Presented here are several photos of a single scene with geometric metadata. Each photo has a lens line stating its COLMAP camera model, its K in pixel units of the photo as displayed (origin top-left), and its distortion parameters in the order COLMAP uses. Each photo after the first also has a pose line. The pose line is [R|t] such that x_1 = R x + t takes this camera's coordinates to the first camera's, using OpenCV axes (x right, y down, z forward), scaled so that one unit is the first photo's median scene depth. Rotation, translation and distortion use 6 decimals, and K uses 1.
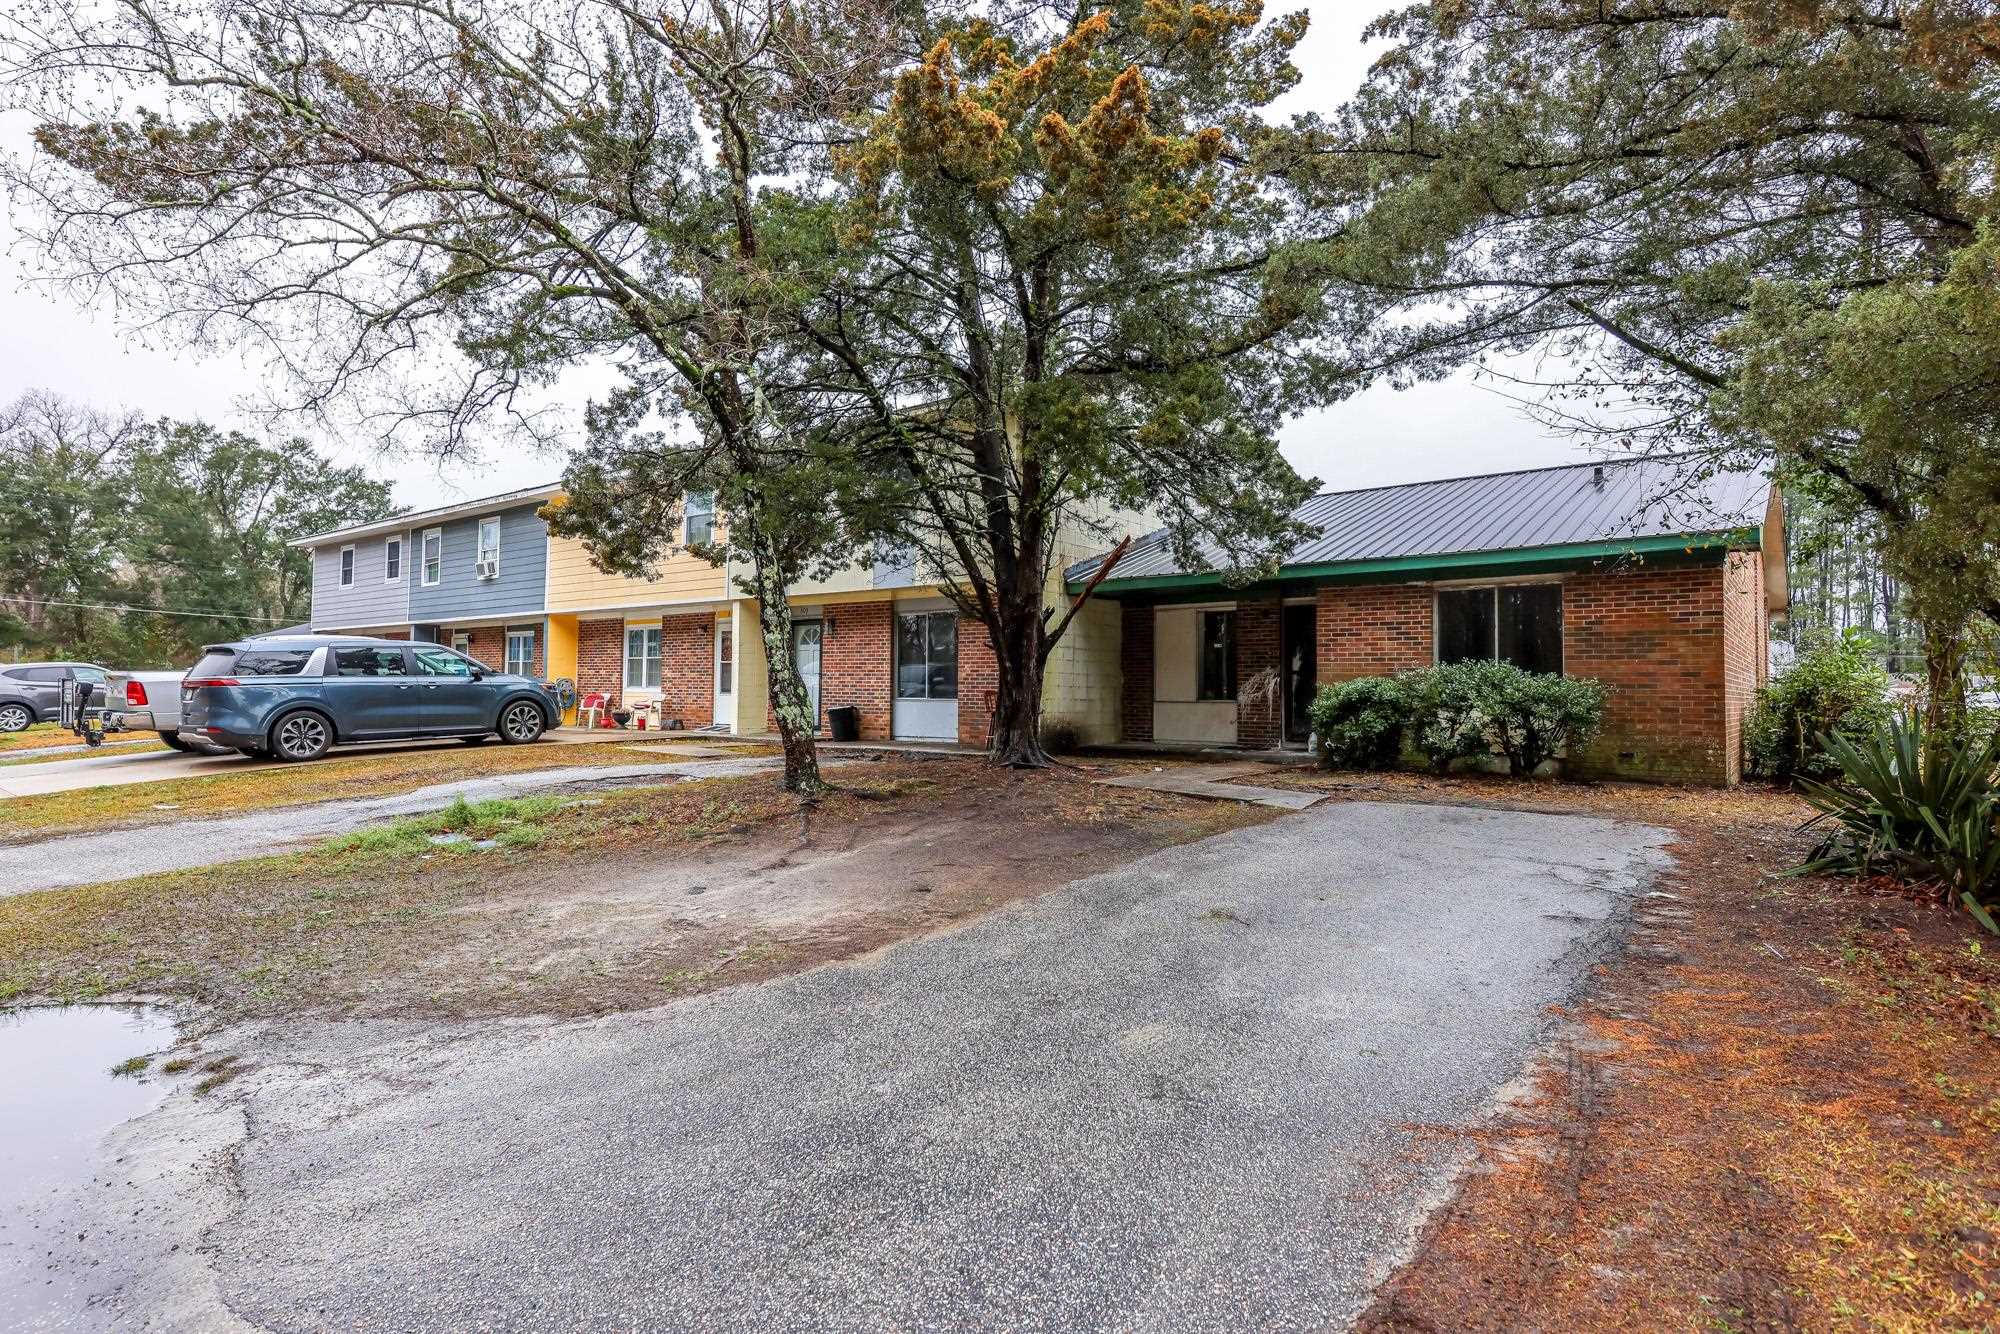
lens RADIAL K [[1101.9, 0, 999.7], [0, 1101.9, 661.6], [0, 0, 1]] dist [-0.000257, 0.000073]
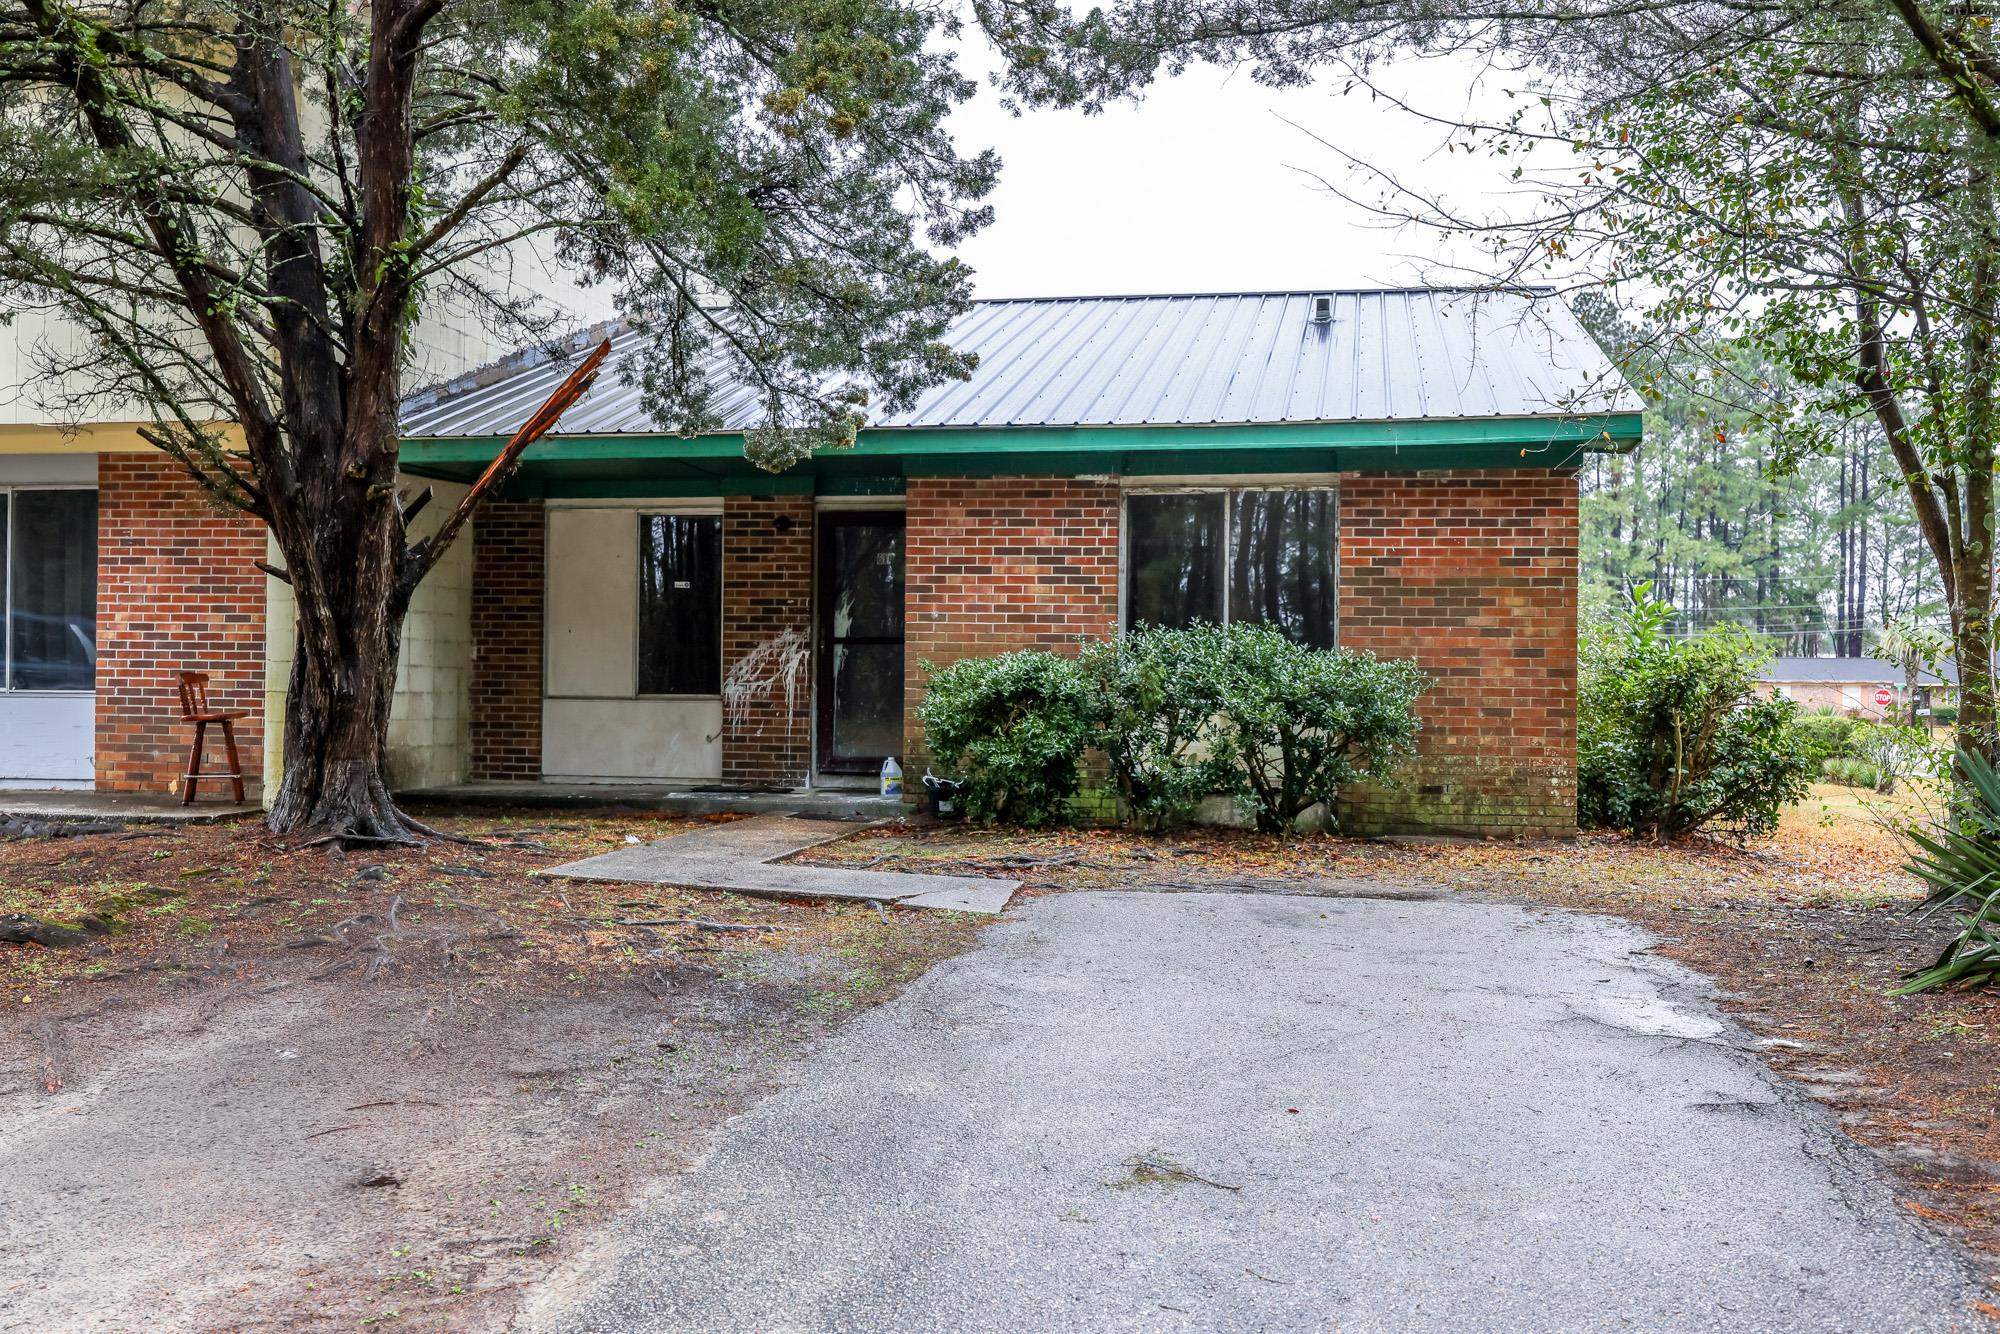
lens RADIAL K [[1989.9, 0, 1000.3], [0, 1989.9, 676.1], [0, 0, 1]] dist [-0.001802, 0.000000]
pose [[0.874899, 0.005728, 0.484272, -0.136569], [-0.018583, 0.999591, 0.021749, 0.005471], [-0.483949, -0.028027, 0.874647, 0.175599]]
